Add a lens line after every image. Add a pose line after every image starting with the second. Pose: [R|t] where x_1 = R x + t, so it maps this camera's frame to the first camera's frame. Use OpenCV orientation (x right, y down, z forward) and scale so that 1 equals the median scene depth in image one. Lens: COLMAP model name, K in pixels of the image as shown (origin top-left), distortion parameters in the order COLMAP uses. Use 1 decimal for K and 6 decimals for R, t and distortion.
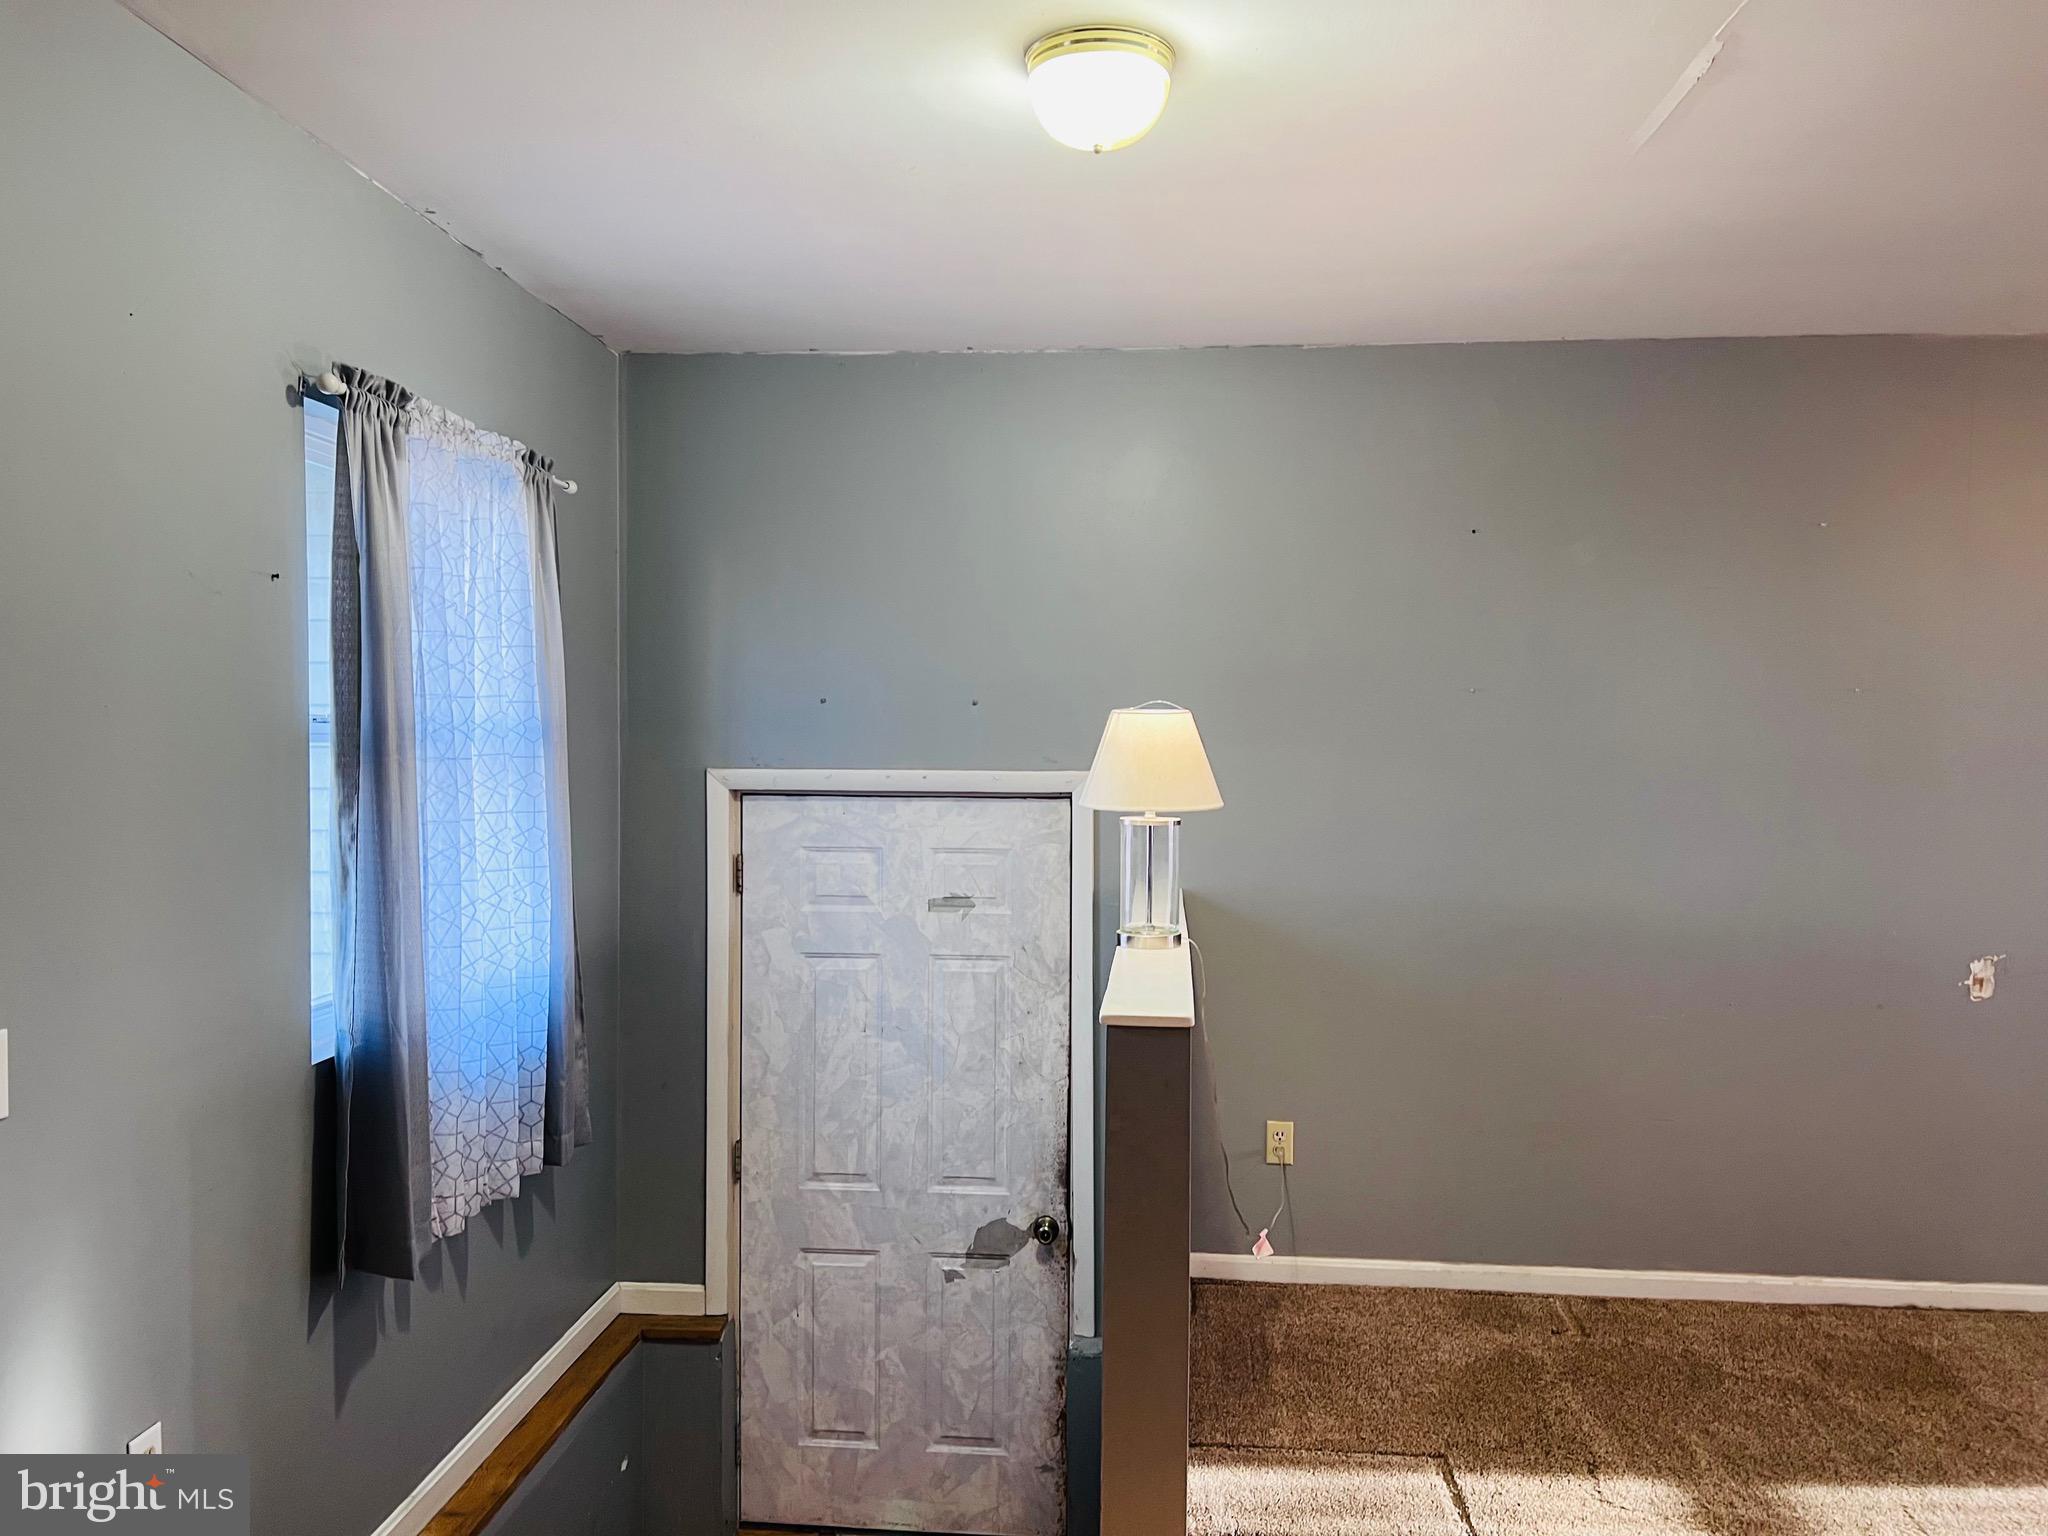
lens RADIAL K [[1533.7, 0, 1020.1], [0, 1533.7, 775.5], [0, 0, 1]] dist [0.054817, -0.061559]
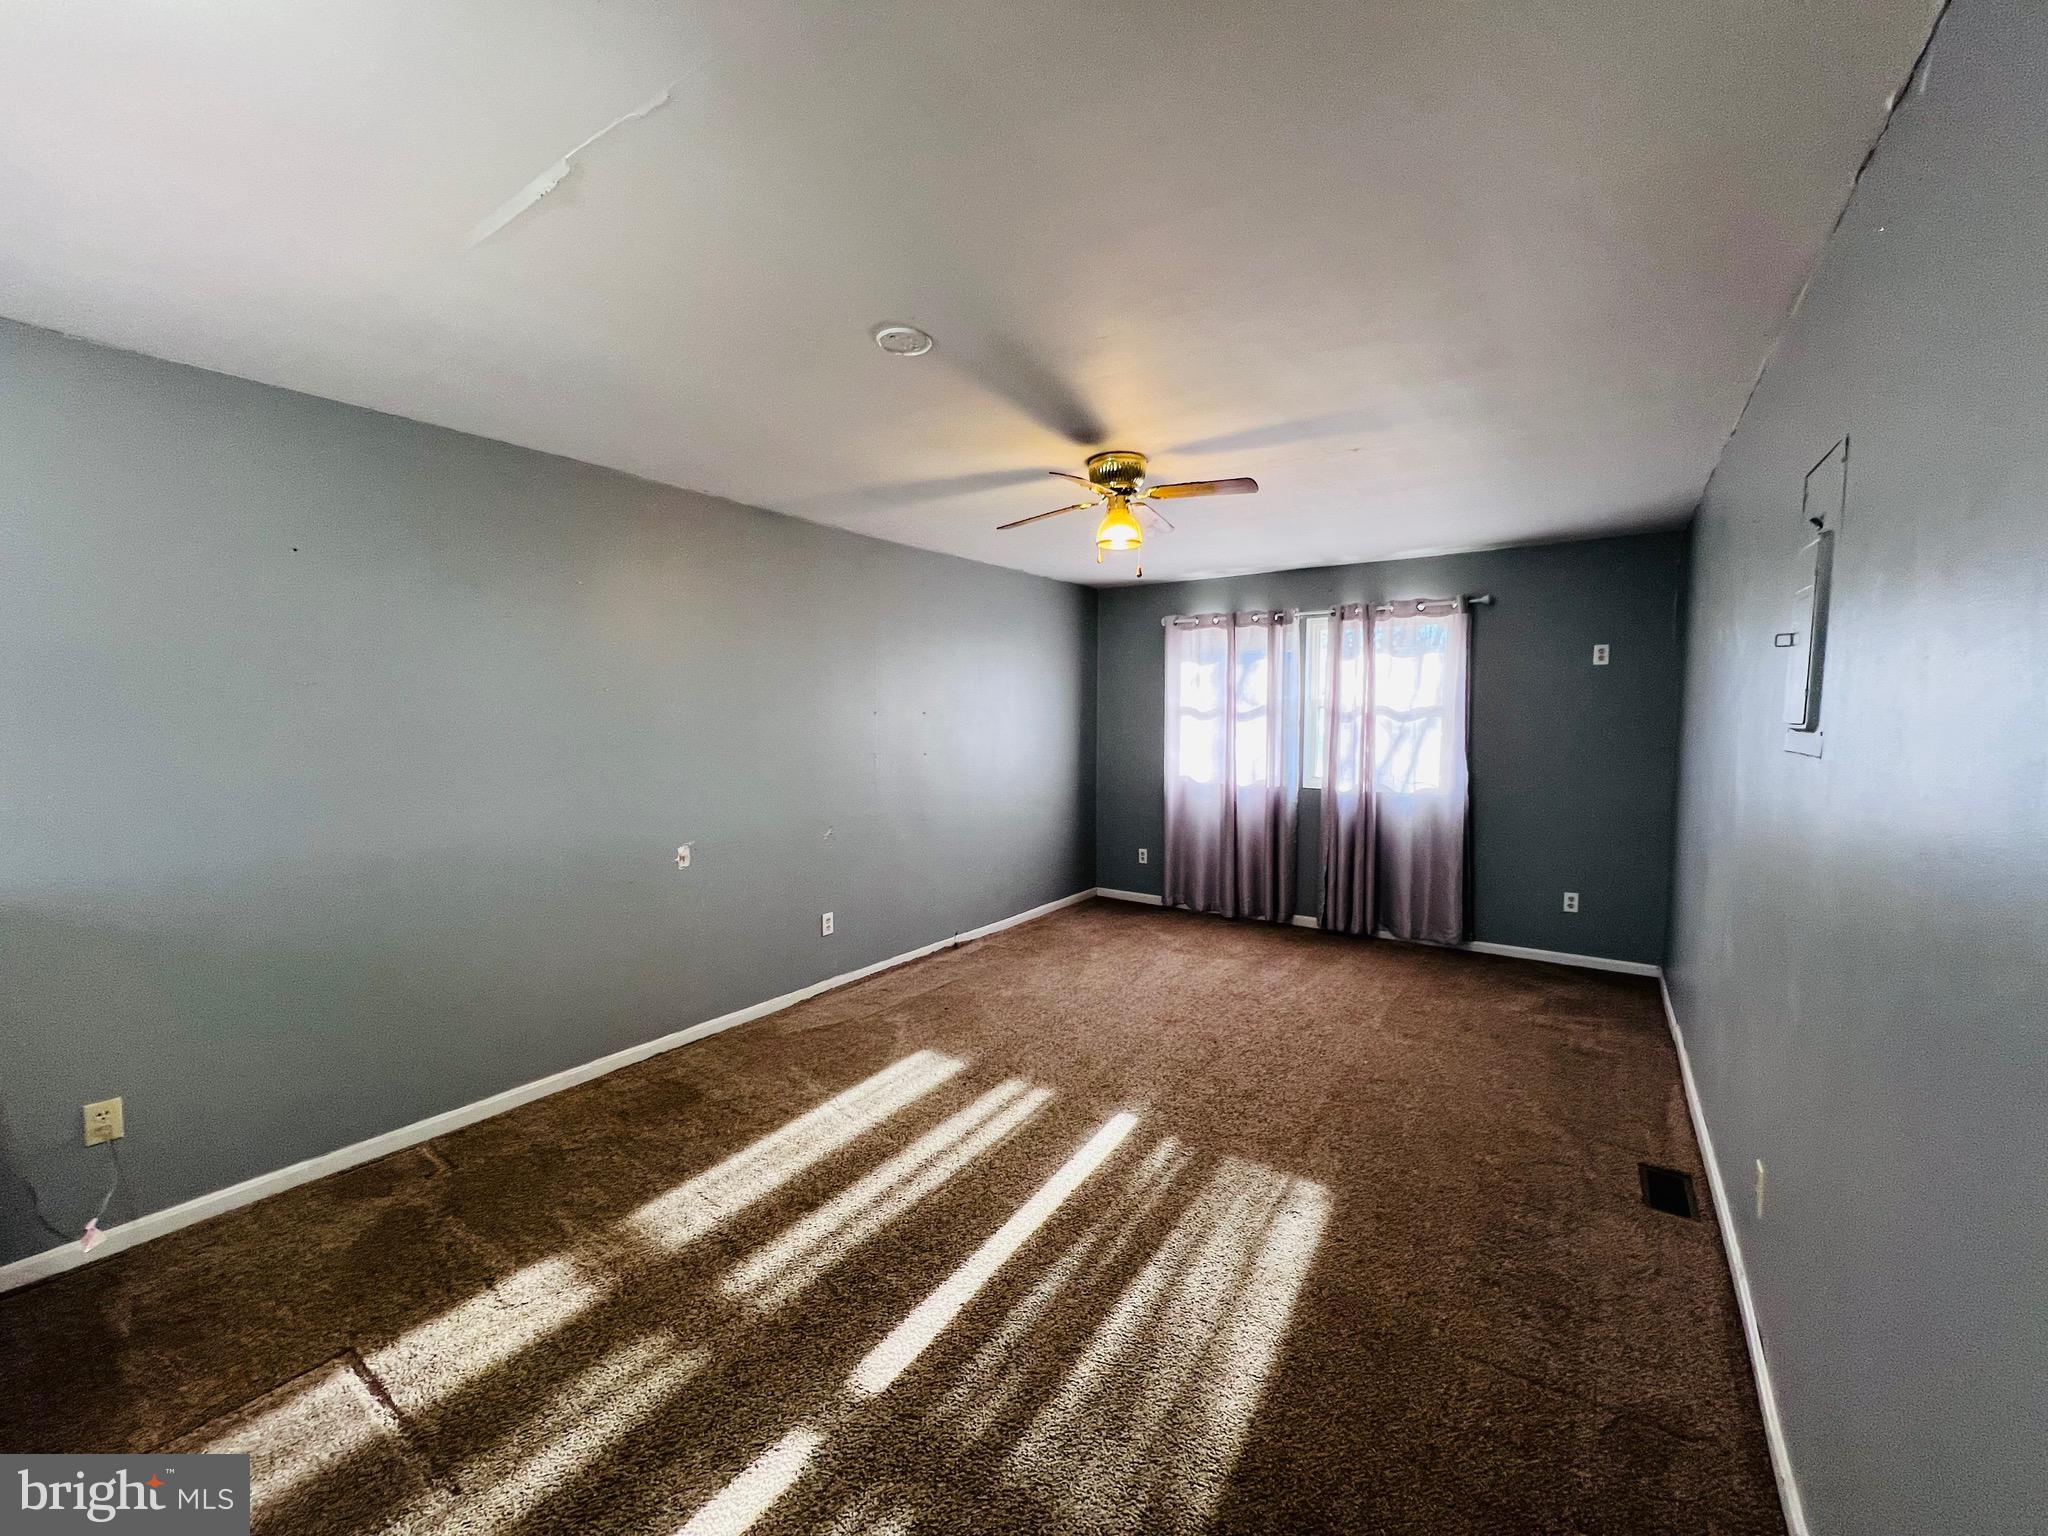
lens RADIAL K [[822.5, 0, 1030.6], [0, 822.5, 767.5], [0, 0, 1]] dist [0.000007, 0.000586]
pose [[0.500657, -0.064225, 0.863260, 0.021956], [0.032067, 0.997935, 0.055646, -0.009392], [-0.865052, -0.000177, 0.501683, 0.217403]]
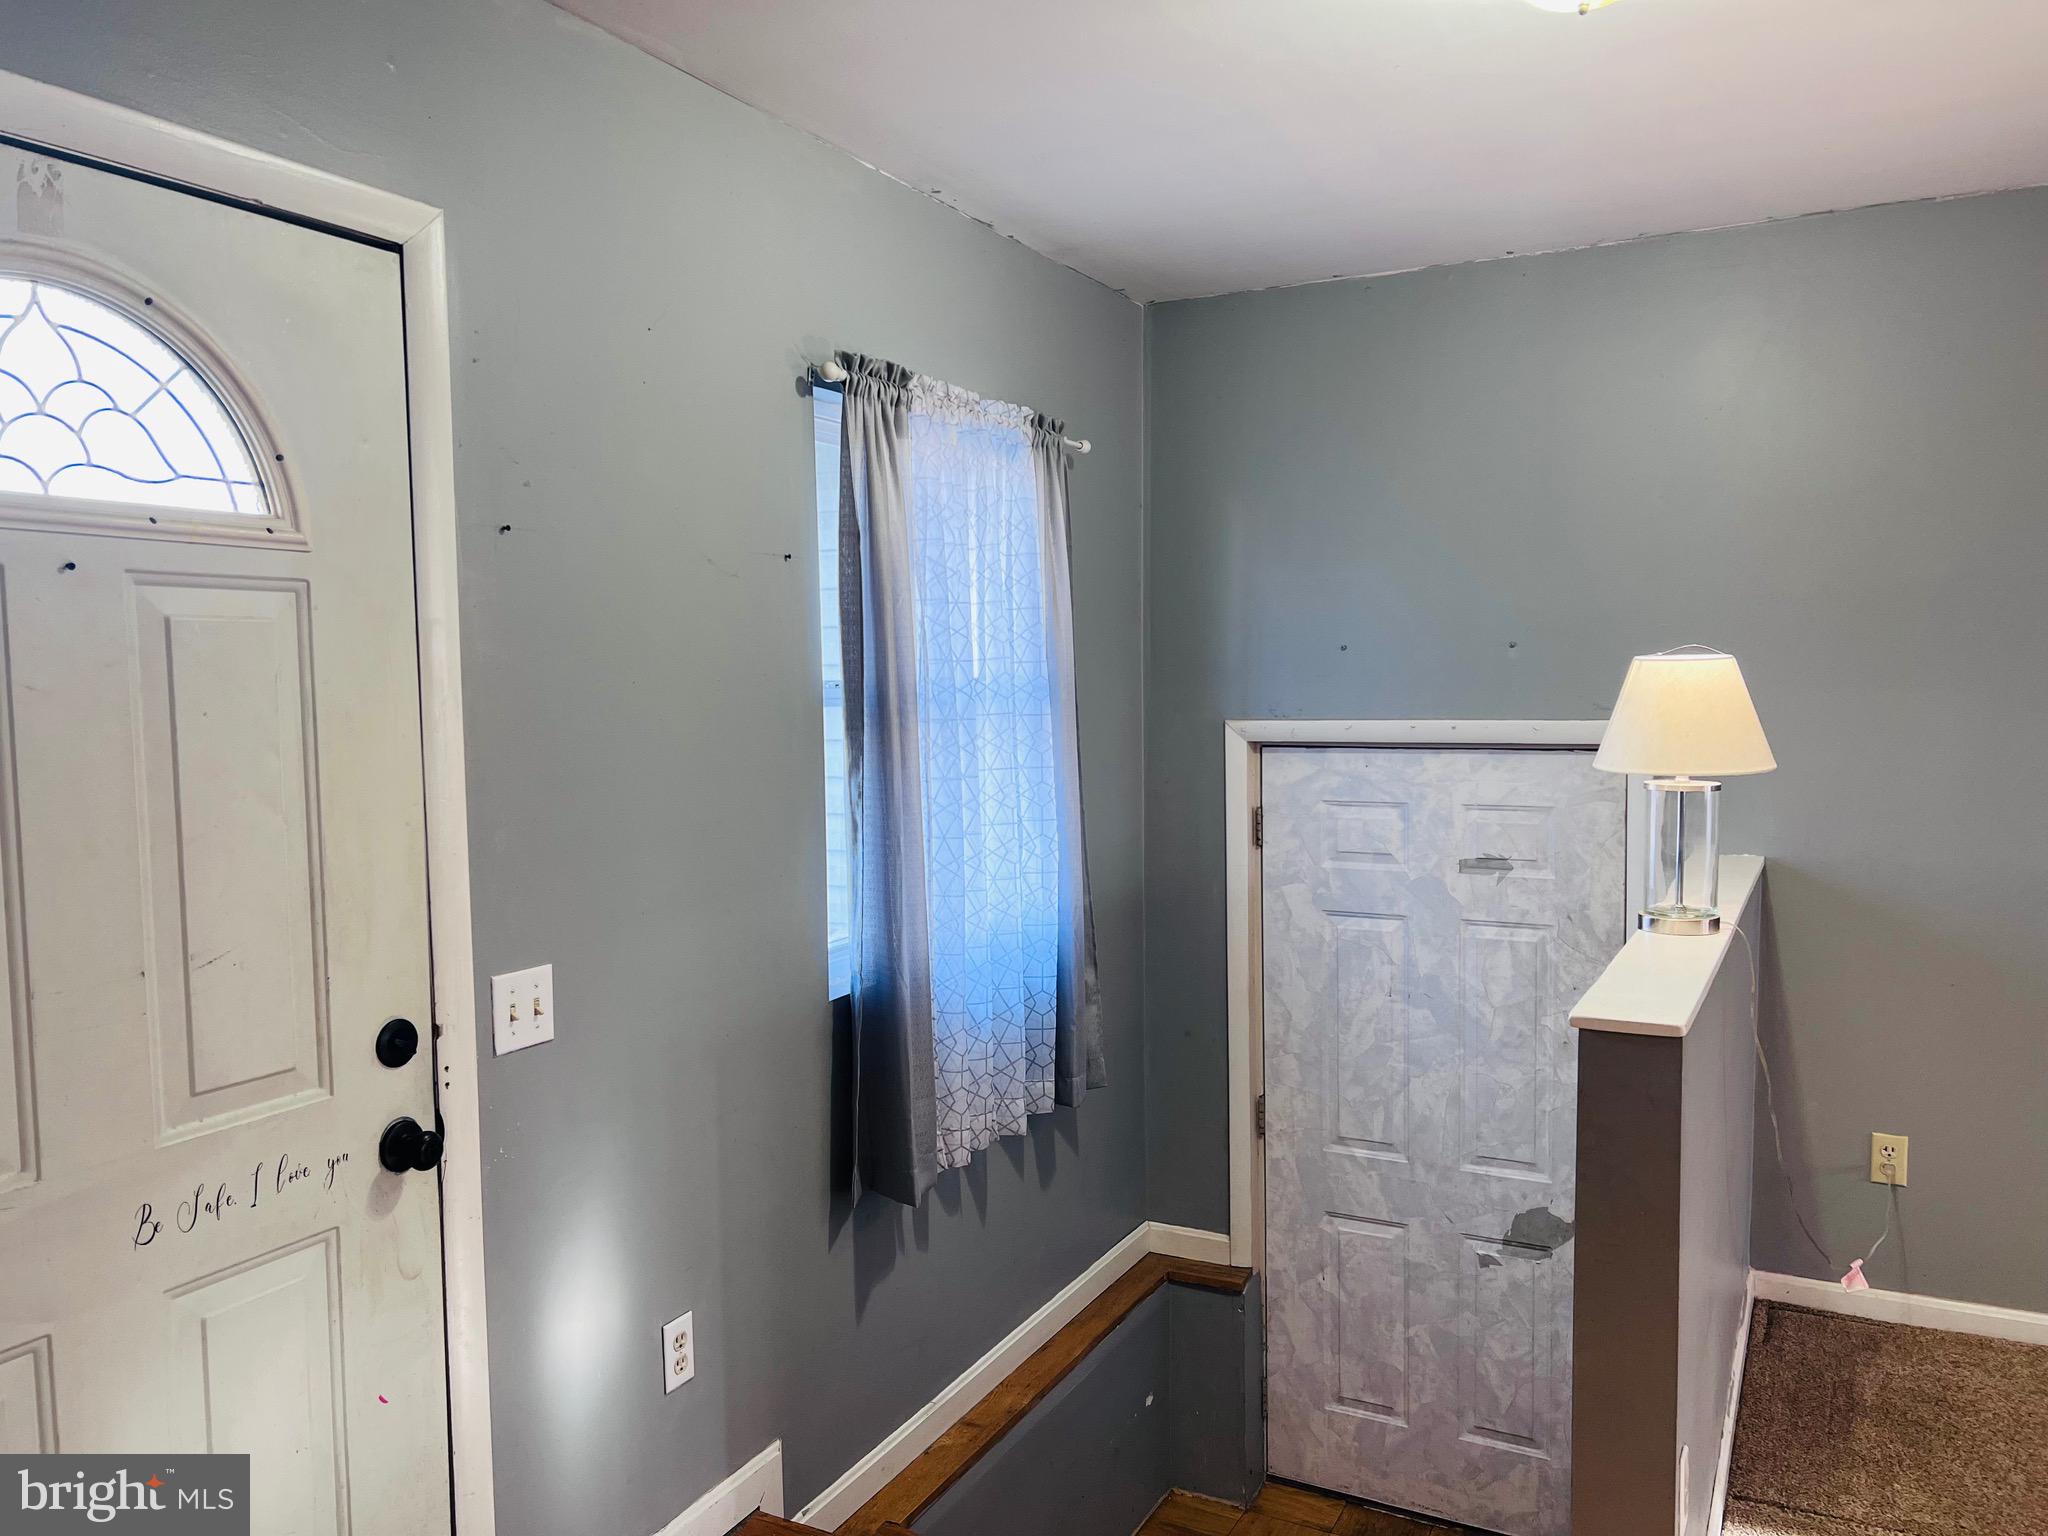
lens RADIAL K [[1533.7, 0, 1007.1], [0, 1533.7, 776.3], [0, 0, 1]] dist [0.054817, -0.061559]
pose [[0.920426, 0.008511, -0.390824, 0.061890], [0.007938, 0.999150, 0.040455, -0.011434], [0.390836, -0.040338, 0.919576, 0.041798]]
